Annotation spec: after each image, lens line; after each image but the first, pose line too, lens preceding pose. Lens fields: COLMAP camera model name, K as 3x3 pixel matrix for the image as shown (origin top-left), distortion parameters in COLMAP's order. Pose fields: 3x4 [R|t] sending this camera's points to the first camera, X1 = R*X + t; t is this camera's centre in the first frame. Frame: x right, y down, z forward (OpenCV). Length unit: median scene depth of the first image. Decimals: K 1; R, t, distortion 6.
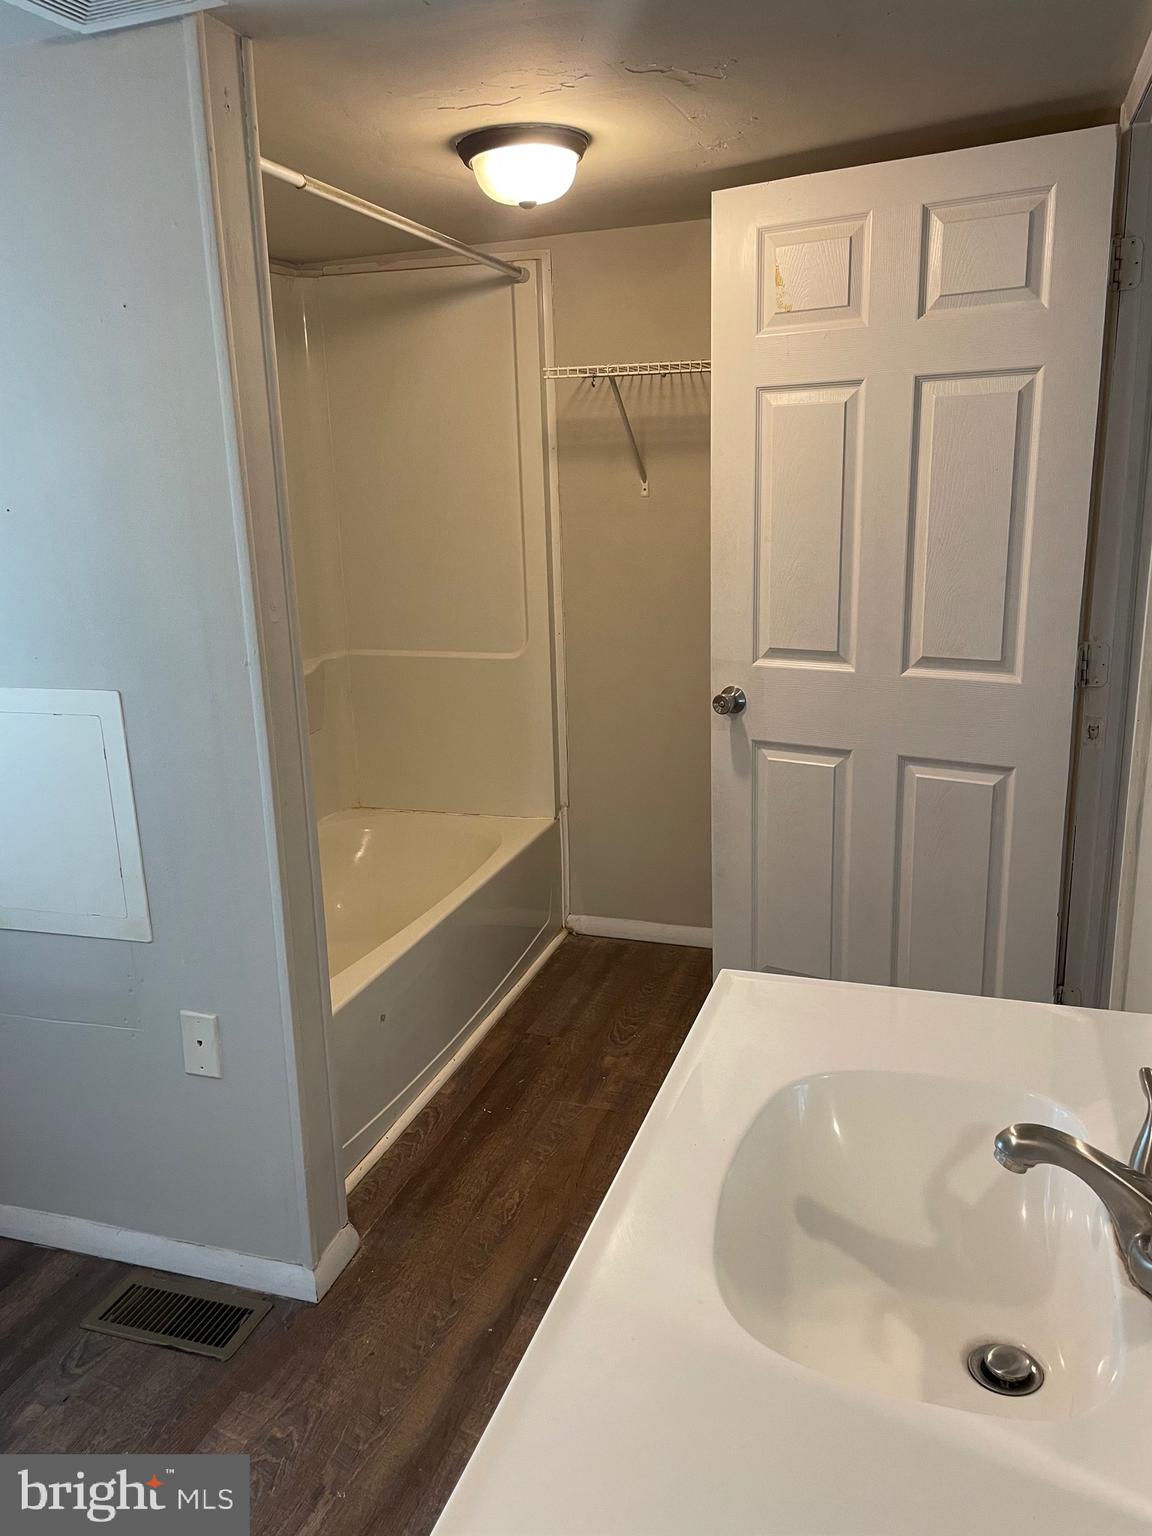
lens RADIAL K [[1158.9, 0, 569.8], [0, 1158.9, 769.1], [0, 0, 1]] dist [0.021039, -0.028328]
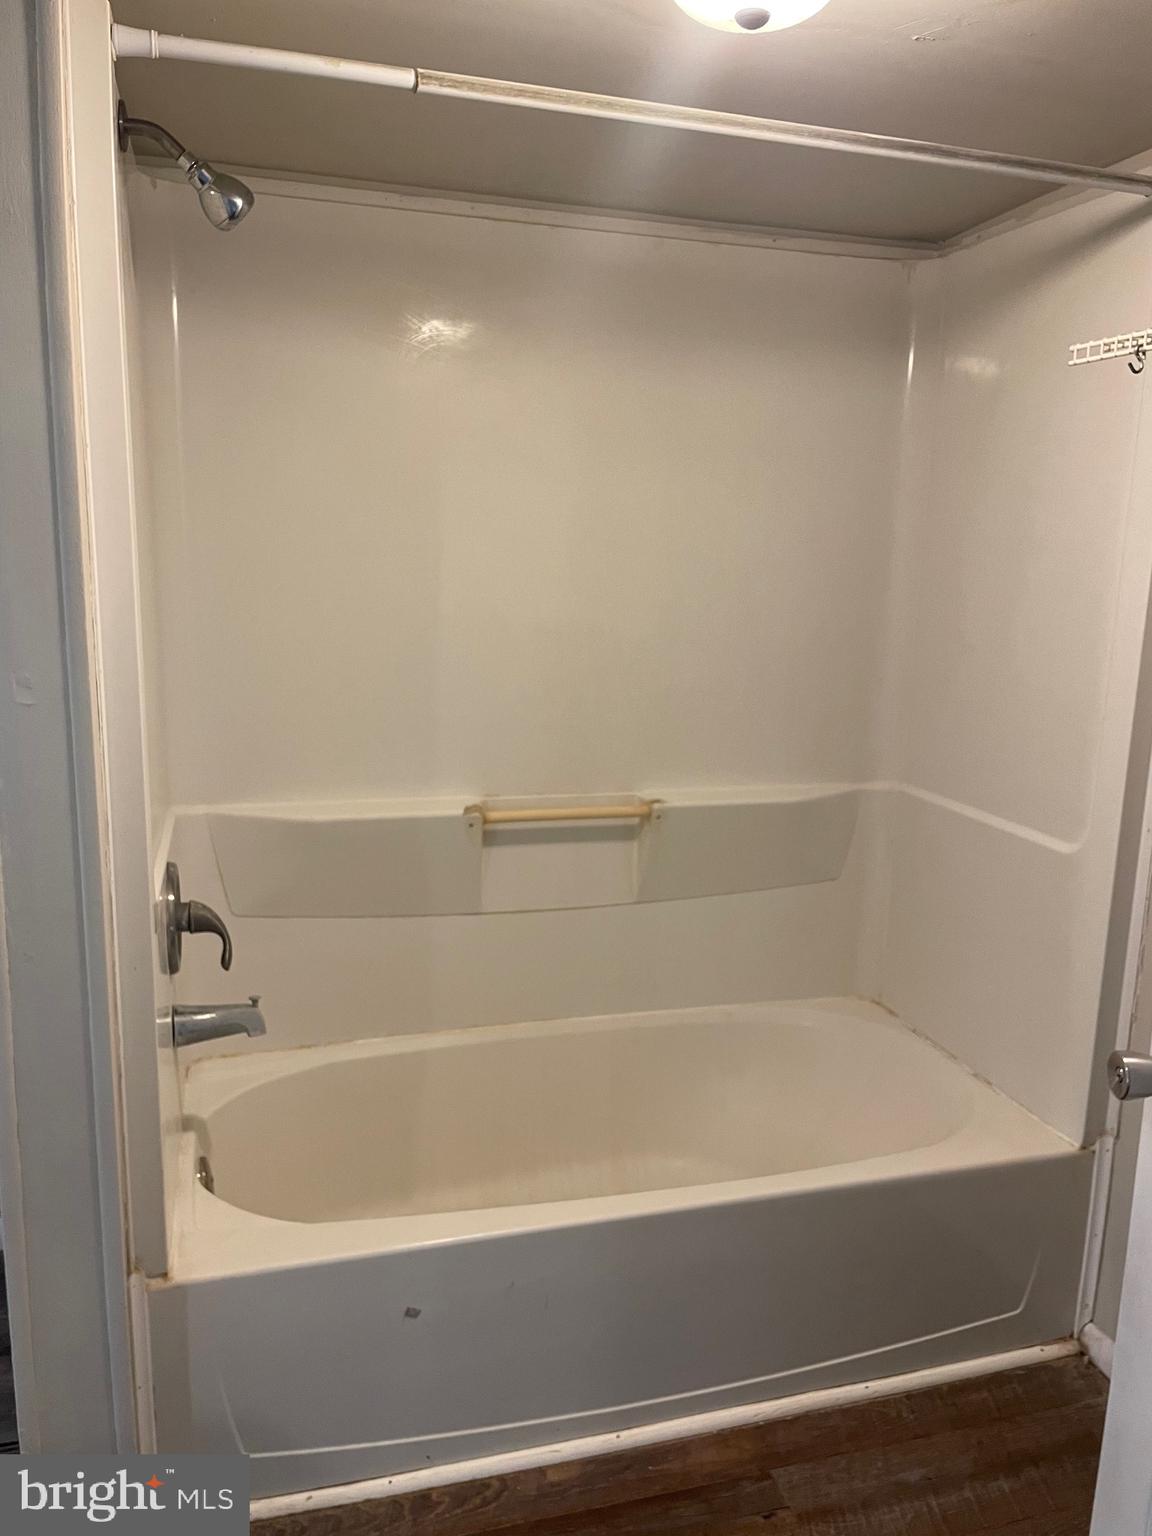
lens RADIAL K [[1158.9, 0, 576.7], [0, 1158.9, 764.9], [0, 0, 1]] dist [0.021039, -0.028328]
pose [[0.571439, 0.195165, -0.797100, 0.277969], [-0.244657, 0.967655, 0.061530, -0.118854], [0.783326, 0.159855, 0.600705, 0.467083]]
